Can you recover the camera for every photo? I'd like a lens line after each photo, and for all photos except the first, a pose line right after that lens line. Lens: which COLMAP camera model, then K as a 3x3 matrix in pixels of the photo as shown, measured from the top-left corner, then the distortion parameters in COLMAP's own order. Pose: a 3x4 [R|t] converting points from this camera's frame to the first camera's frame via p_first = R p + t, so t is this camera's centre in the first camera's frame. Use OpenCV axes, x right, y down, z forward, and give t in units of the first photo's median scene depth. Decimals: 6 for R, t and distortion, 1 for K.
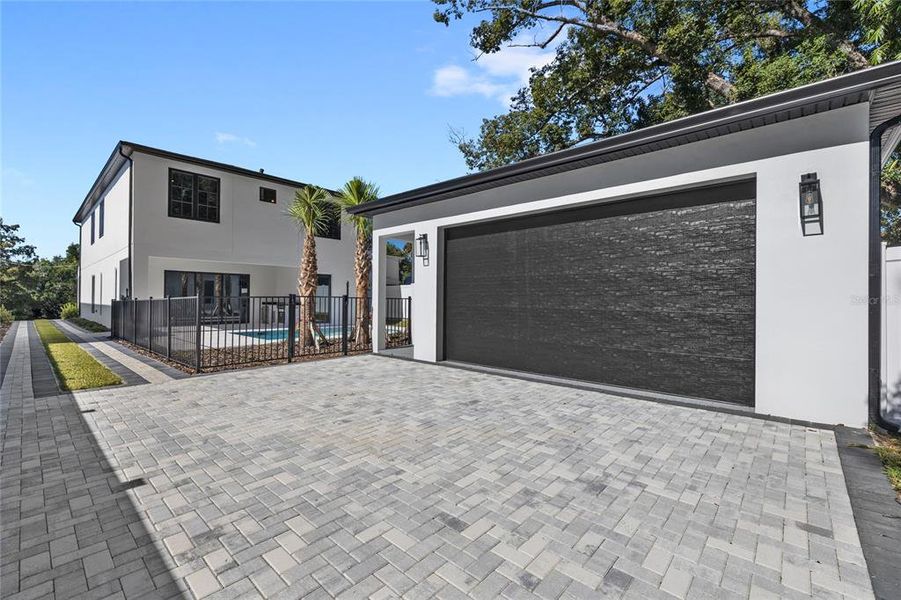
lens RADIAL K [[390.6, 0, 449.1], [0, 390.6, 299.8], [0, 0, 1]] dist [0.001570, -0.000502]
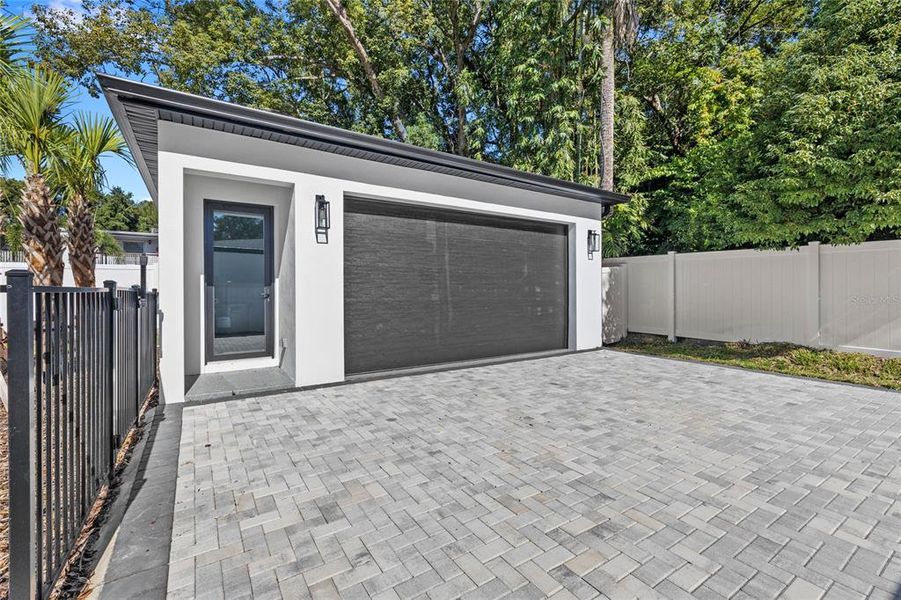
lens RADIAL K [[390.6, 0, 448.6], [0, 390.6, 294.0], [0, 0, 1]] dist [0.001570, -0.000502]
pose [[0.254686, -0.013445, 0.966930, -1.182319], [0.009686, 0.999889, 0.011352, -0.009833], [-0.966975, 0.006474, 0.254788, 1.107273]]
